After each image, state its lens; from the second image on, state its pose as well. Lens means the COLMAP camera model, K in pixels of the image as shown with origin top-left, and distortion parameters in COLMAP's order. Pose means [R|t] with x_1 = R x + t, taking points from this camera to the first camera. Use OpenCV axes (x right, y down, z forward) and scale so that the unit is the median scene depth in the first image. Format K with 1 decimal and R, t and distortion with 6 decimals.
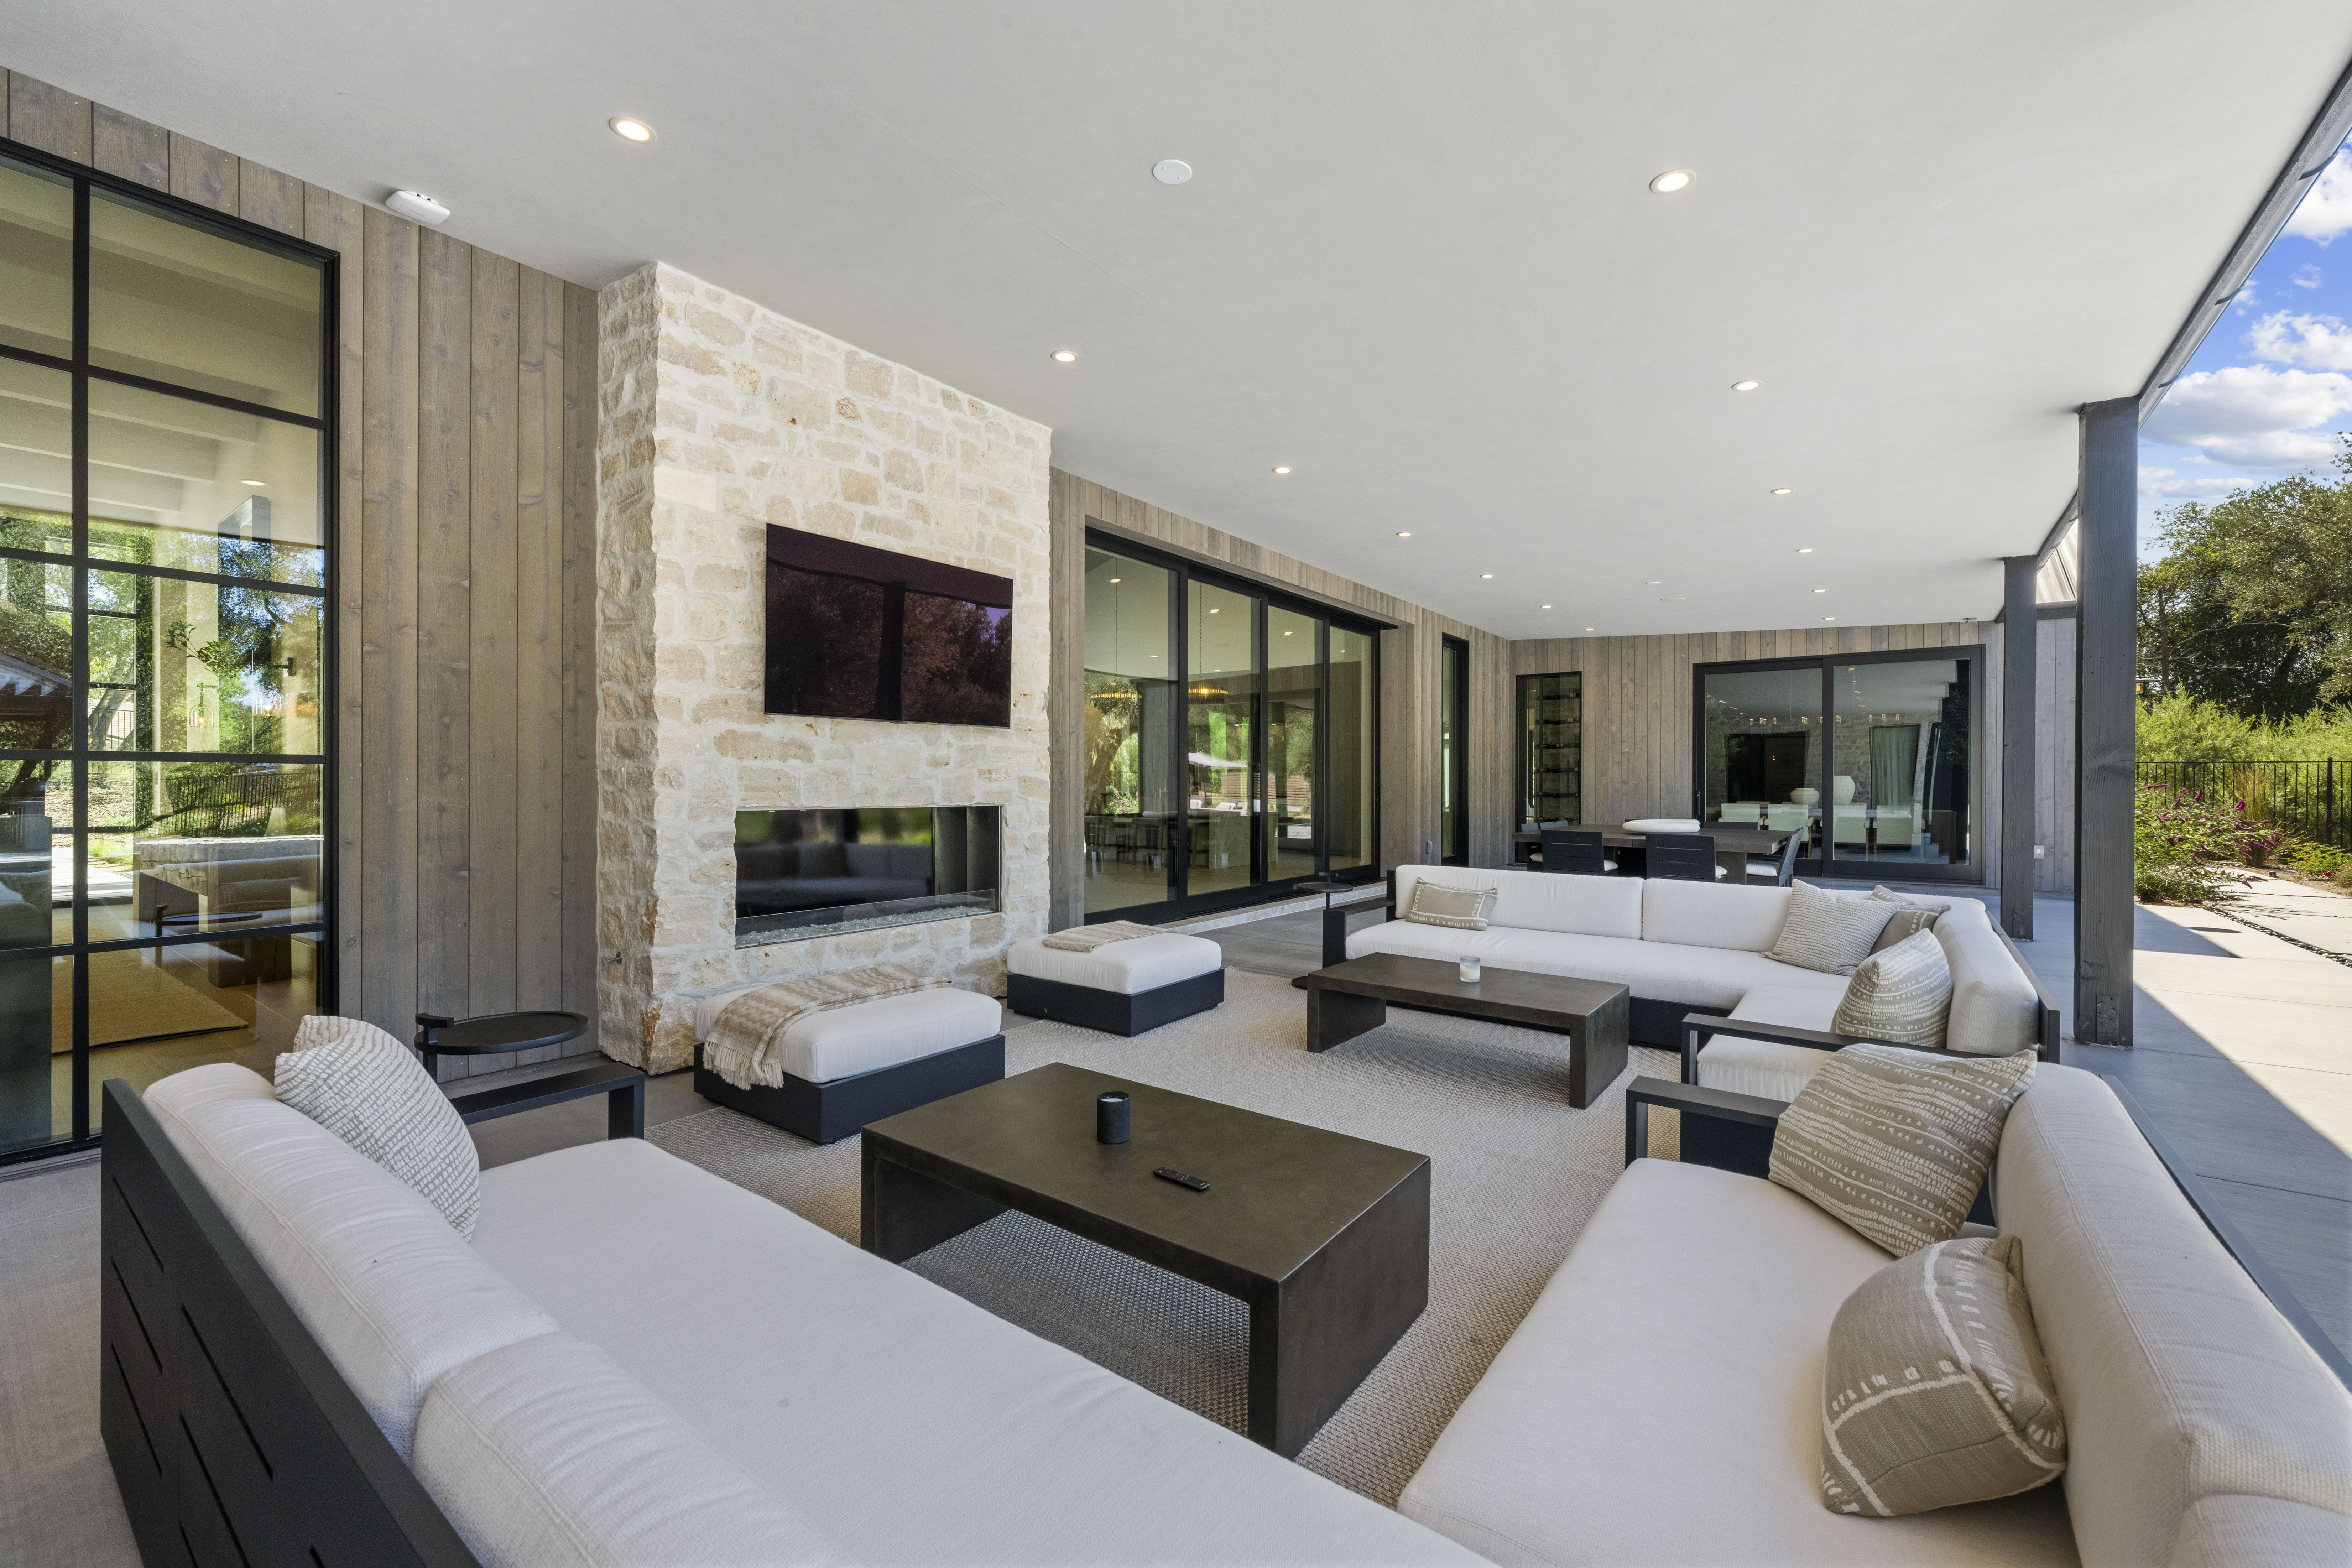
lens RADIAL K [[962.0, 0, 1166.6], [0, 962.0, 783.1], [0, 0, 1]] dist [-0.000788, 0.000166]
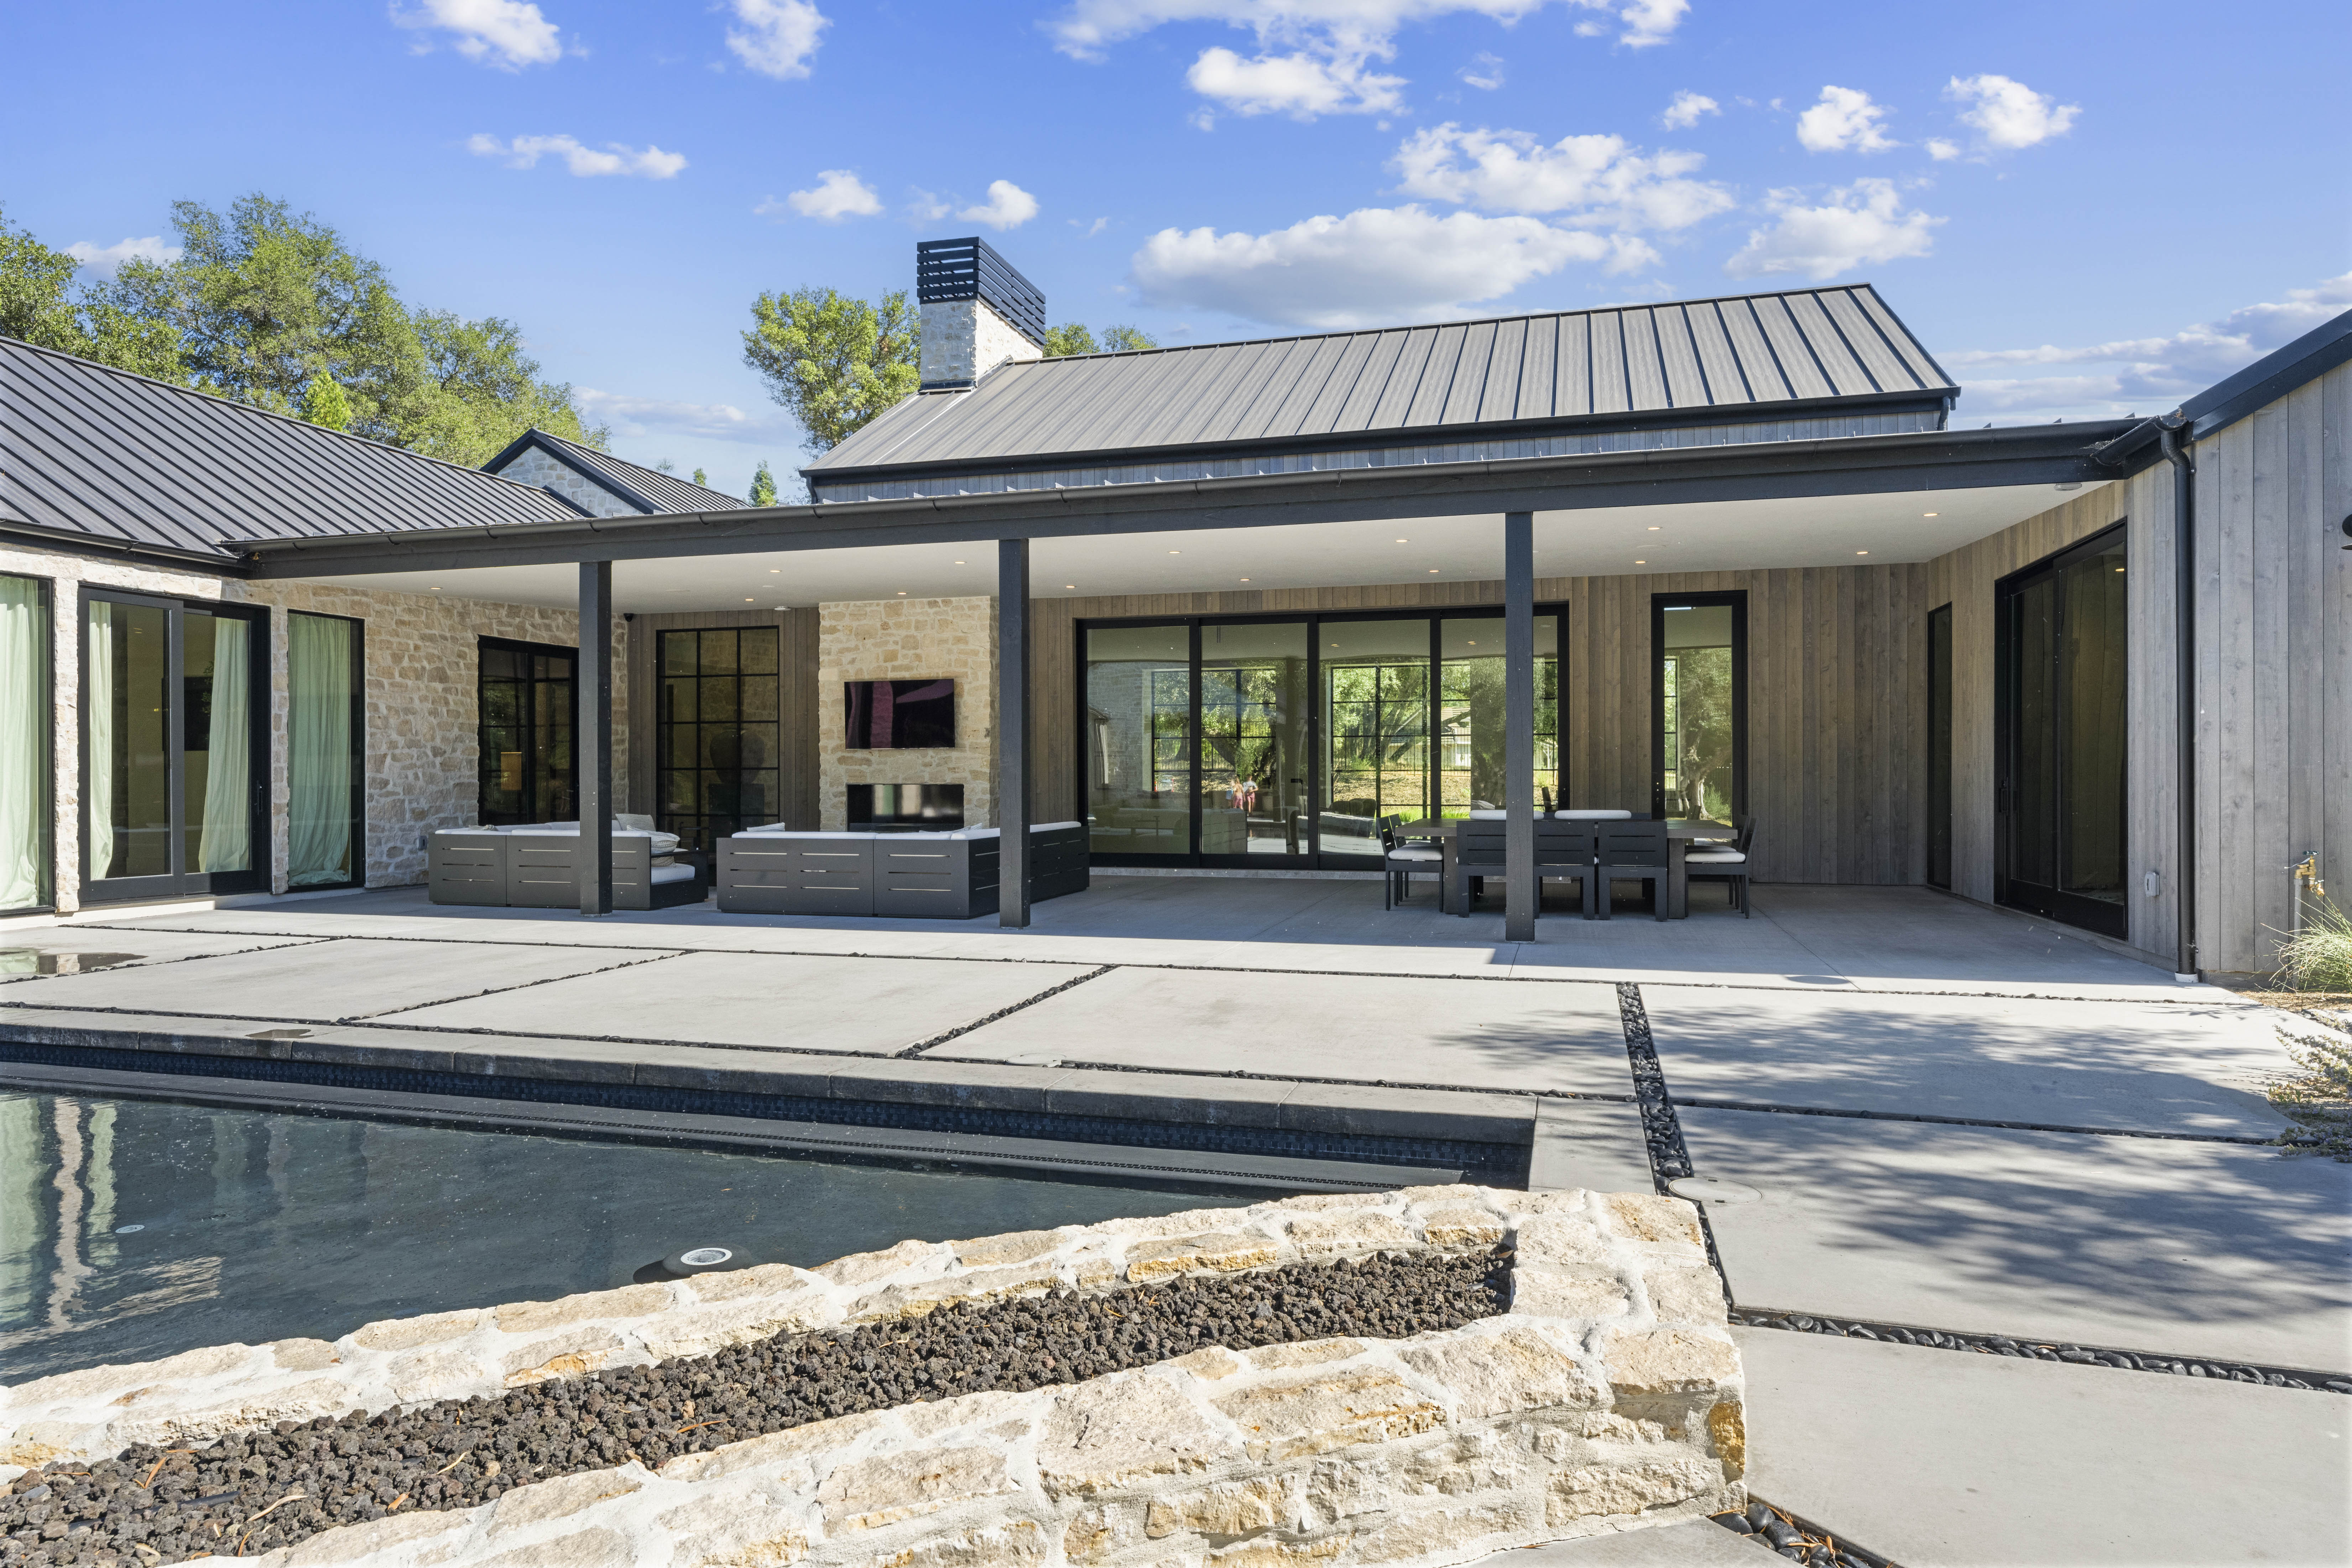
lens RADIAL K [[1399.1, 0, 1183.7], [0, 1399.1, 778.9], [0, 0, 1]] dist [0.002123, -0.003879]
pose [[0.357940, -0.003295, -0.933739, 1.332193], [0.002972, 0.999993, -0.002390, 0.009672], [0.933740, -0.001920, 0.357947, 0.163243]]
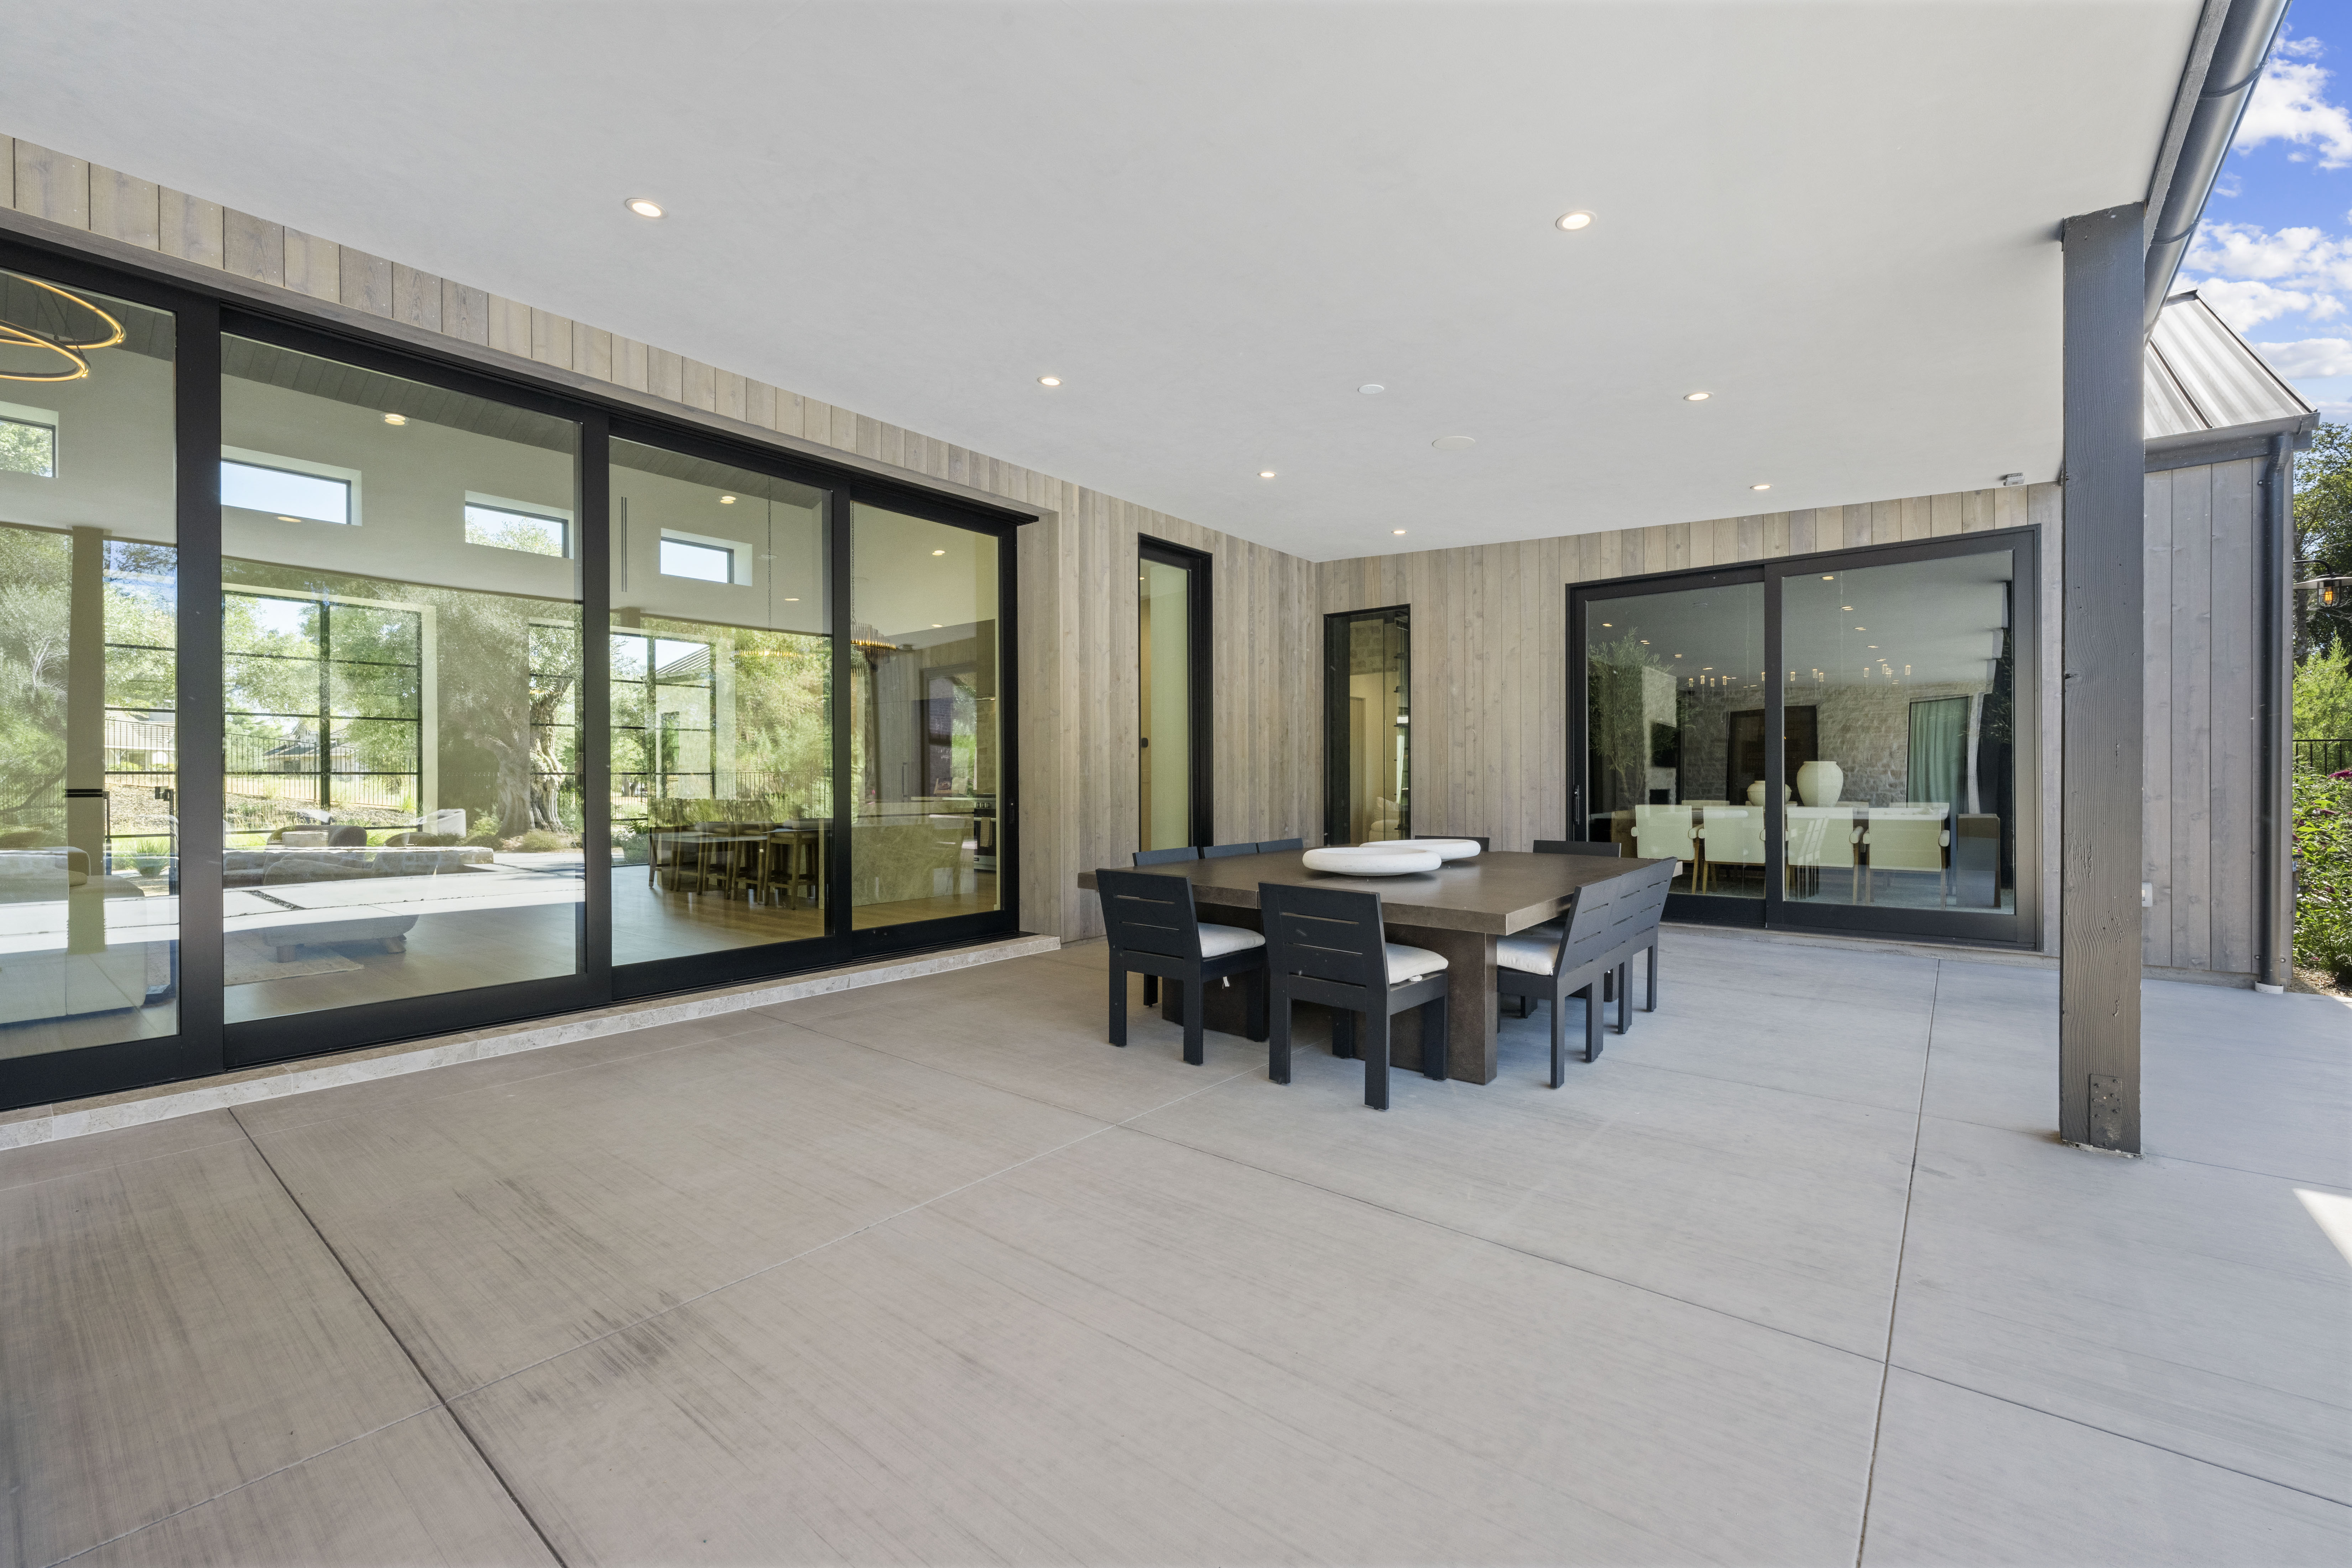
lens RADIAL K [[962.0, 0, 1186.0], [0, 962.0, 776.5], [0, 0, 1]] dist [-0.000788, 0.000166]
pose [[0.999164, -0.005613, -0.040496, 0.344845], [0.005536, 0.999983, -0.002004, 0.001608], [0.040506, 0.001778, 0.999178, 0.385627]]
